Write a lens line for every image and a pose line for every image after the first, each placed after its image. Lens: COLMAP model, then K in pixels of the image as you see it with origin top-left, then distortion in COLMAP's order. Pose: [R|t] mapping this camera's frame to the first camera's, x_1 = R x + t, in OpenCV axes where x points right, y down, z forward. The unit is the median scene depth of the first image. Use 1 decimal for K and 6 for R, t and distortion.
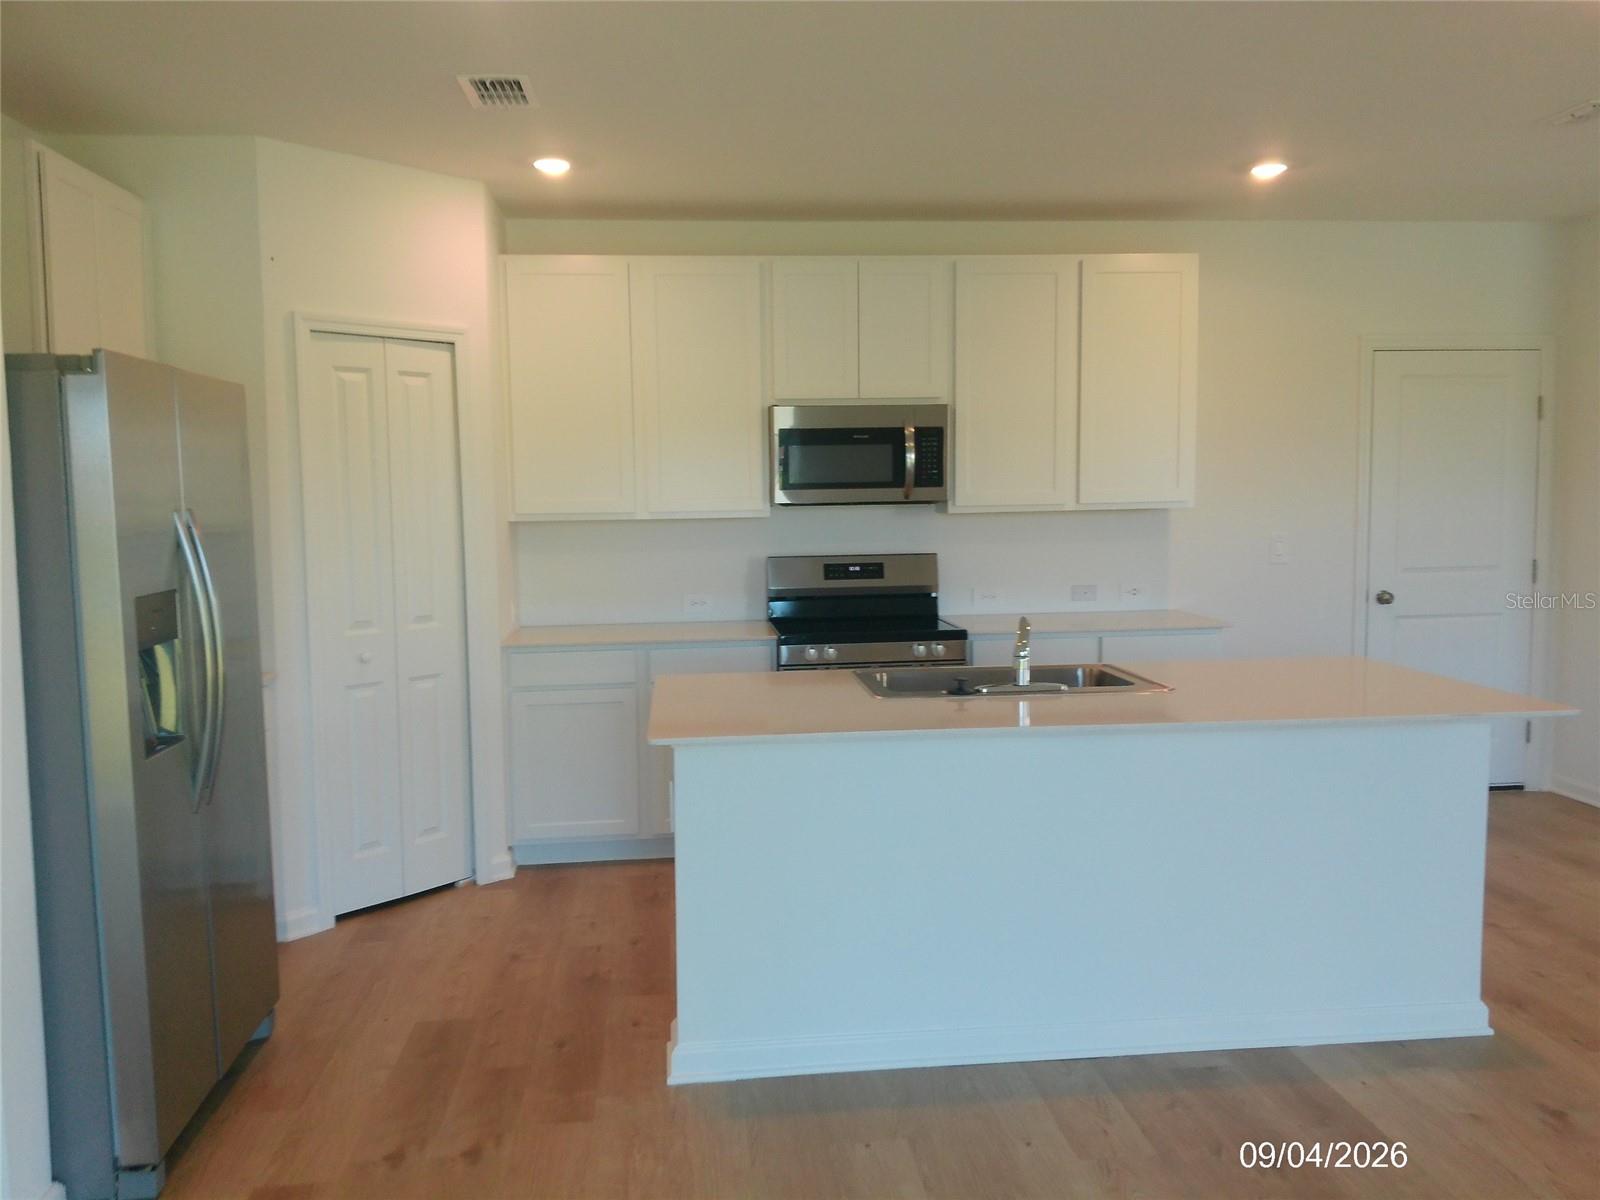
lens RADIAL K [[1291.4, 0, 800.0], [0, 1291.4, 600.0], [0, 0, 1]] dist [0.076182, -0.103990]
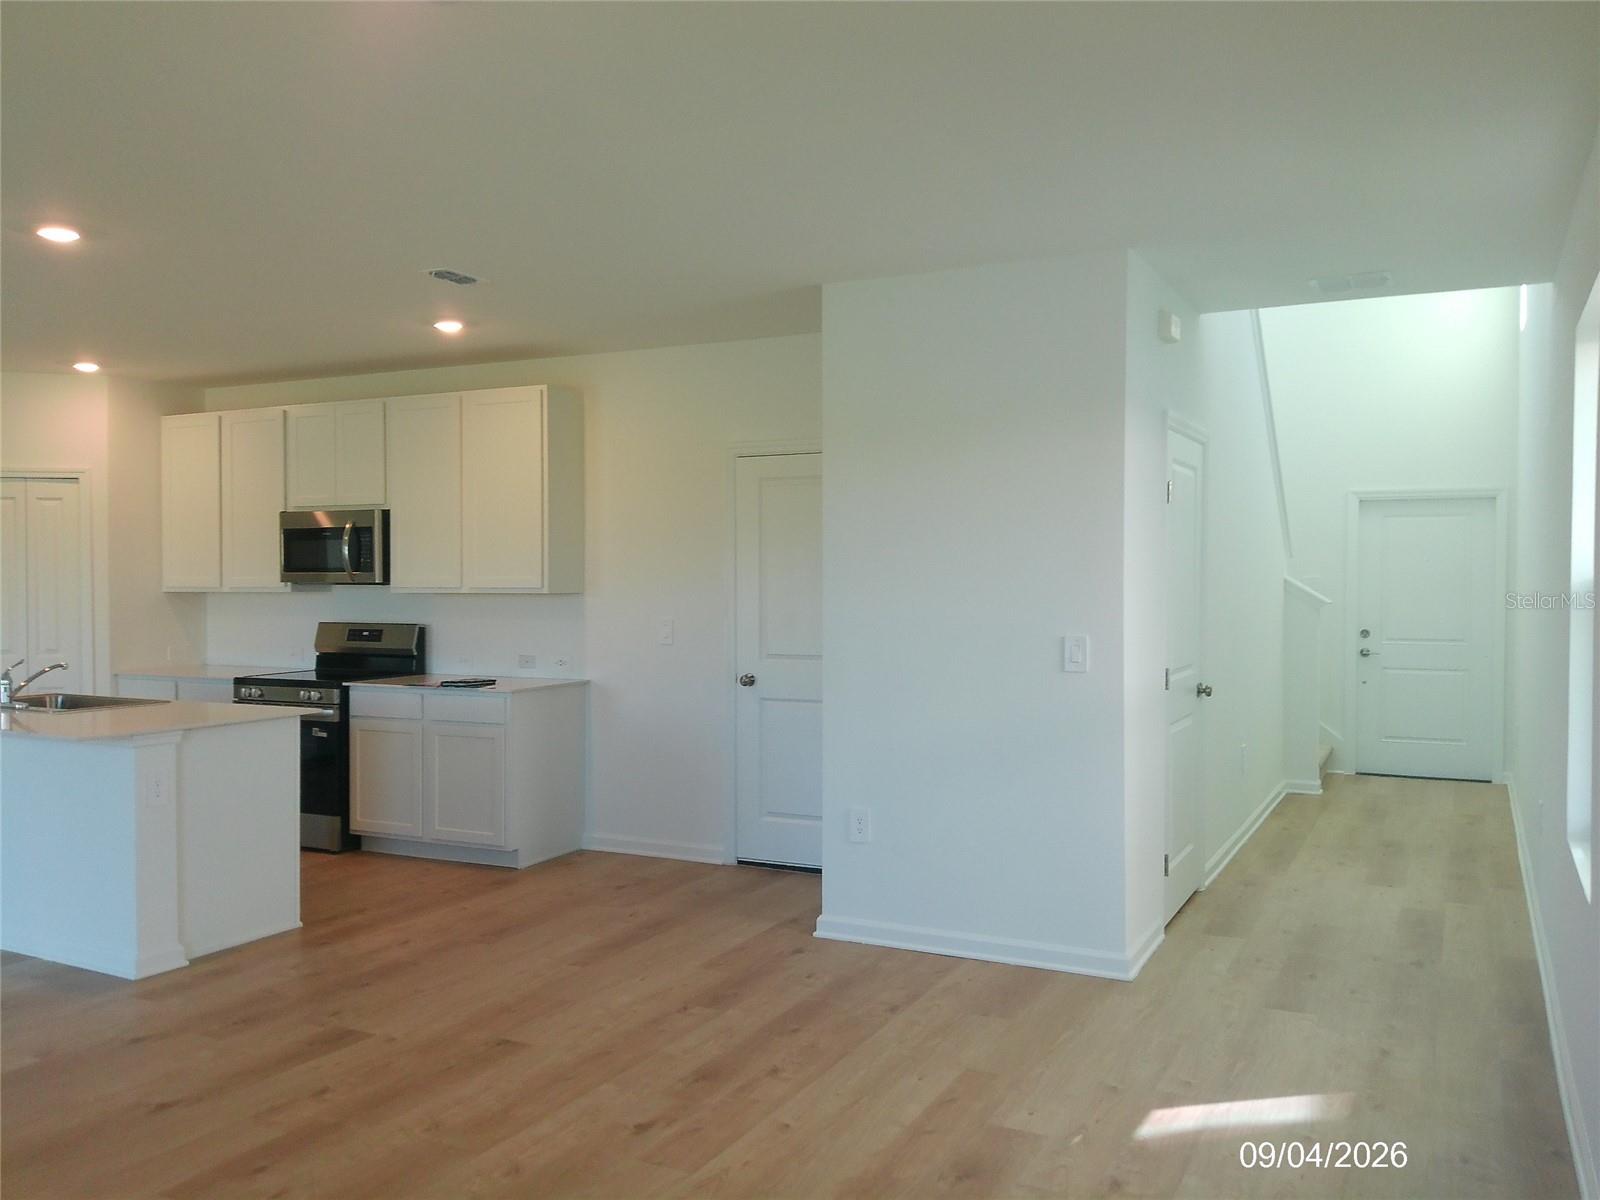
lens RADIAL K [[1307.9, 0, 827.7], [0, 1307.9, 591.2], [0, 0, 1]] dist [0.041984, -0.110591]
pose [[0.845259, 0.022217, -0.533895, 1.364506], [-0.055855, 0.997335, -0.046927, -0.036531], [0.531430, 0.069486, 0.844247, 0.146446]]
